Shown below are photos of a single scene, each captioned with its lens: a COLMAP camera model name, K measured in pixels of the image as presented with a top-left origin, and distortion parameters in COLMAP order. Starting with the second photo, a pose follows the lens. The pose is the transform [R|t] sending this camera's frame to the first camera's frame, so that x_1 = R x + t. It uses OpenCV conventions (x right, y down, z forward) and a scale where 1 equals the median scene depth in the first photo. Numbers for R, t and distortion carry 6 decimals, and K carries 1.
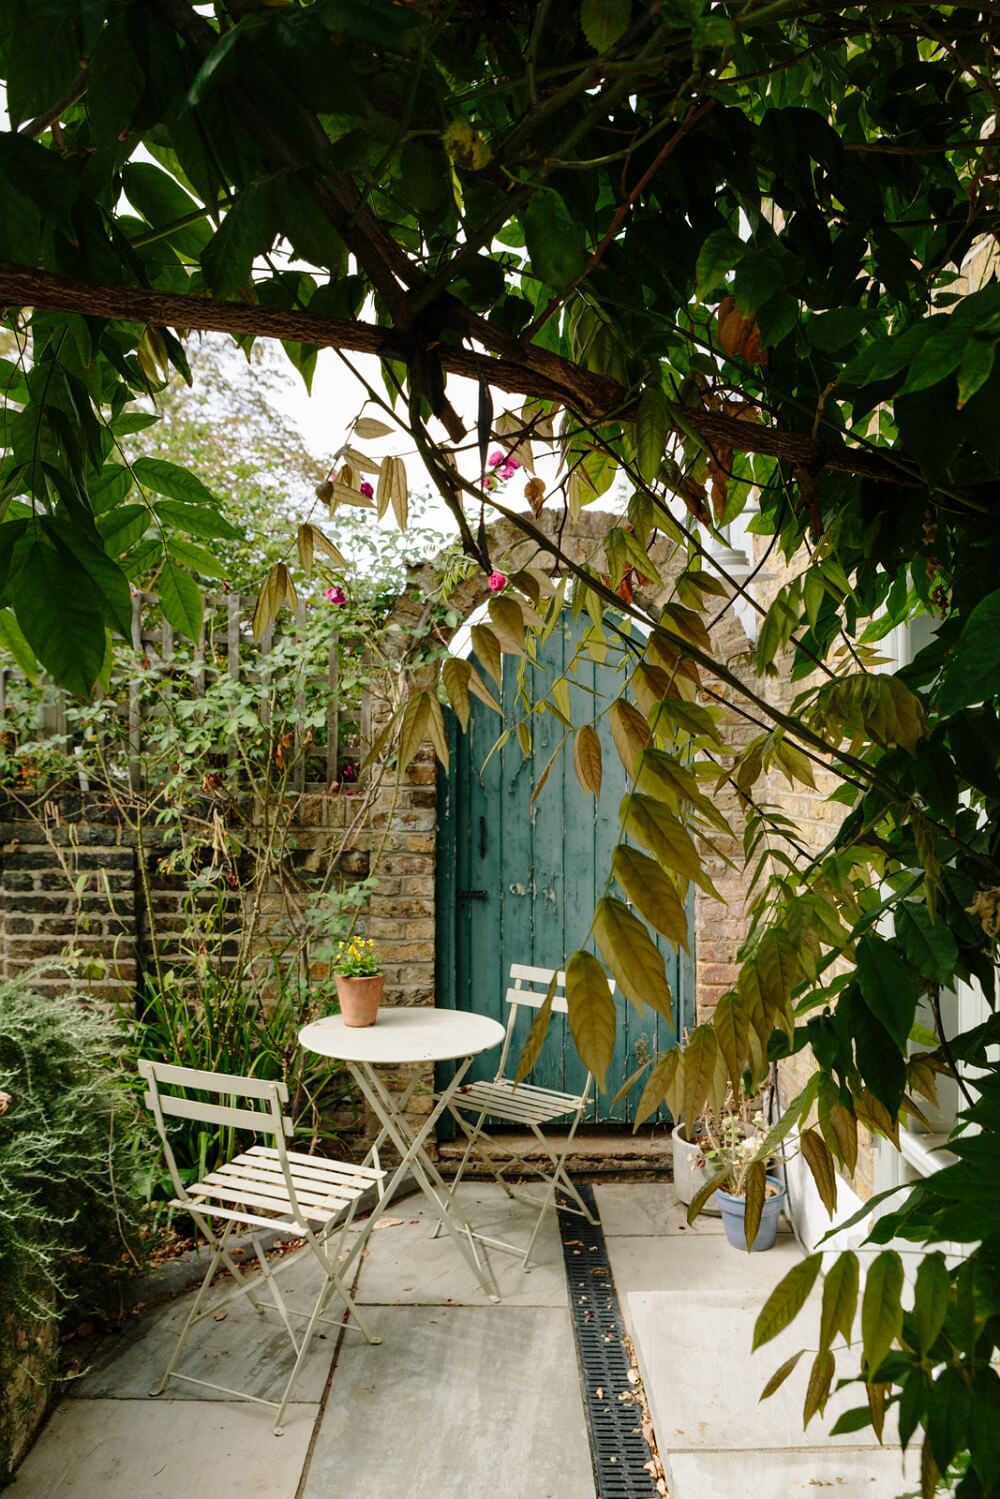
lens RADIAL K [[1974.3, 0, 500.0], [0, 1974.3, 749.5], [0, 0, 1]] dist [-0.022978, 0.006412]
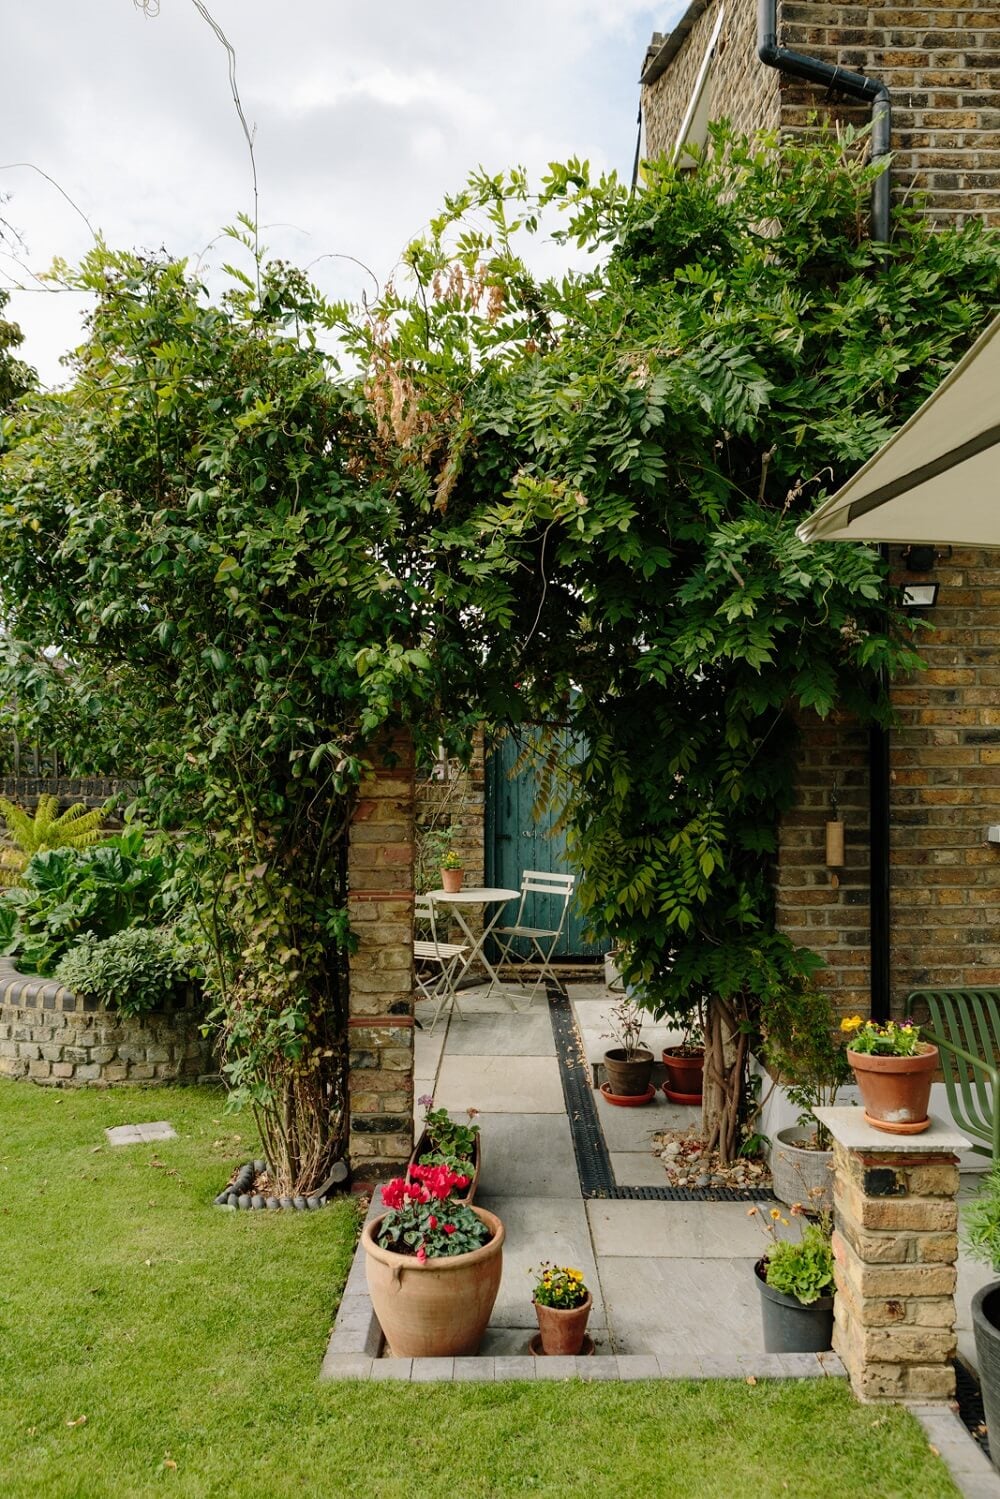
lens RADIAL K [[1974.3, 0, 500.0], [0, 1974.3, 749.5], [0, 0, 1]] dist [-0.022978, 0.006412]
pose [[0.999984, -0.000839, -0.005627, -0.006430], [0.000858, 0.999994, 0.003396, -0.018416], [0.005625, -0.003401, 0.999978, -0.948274]]
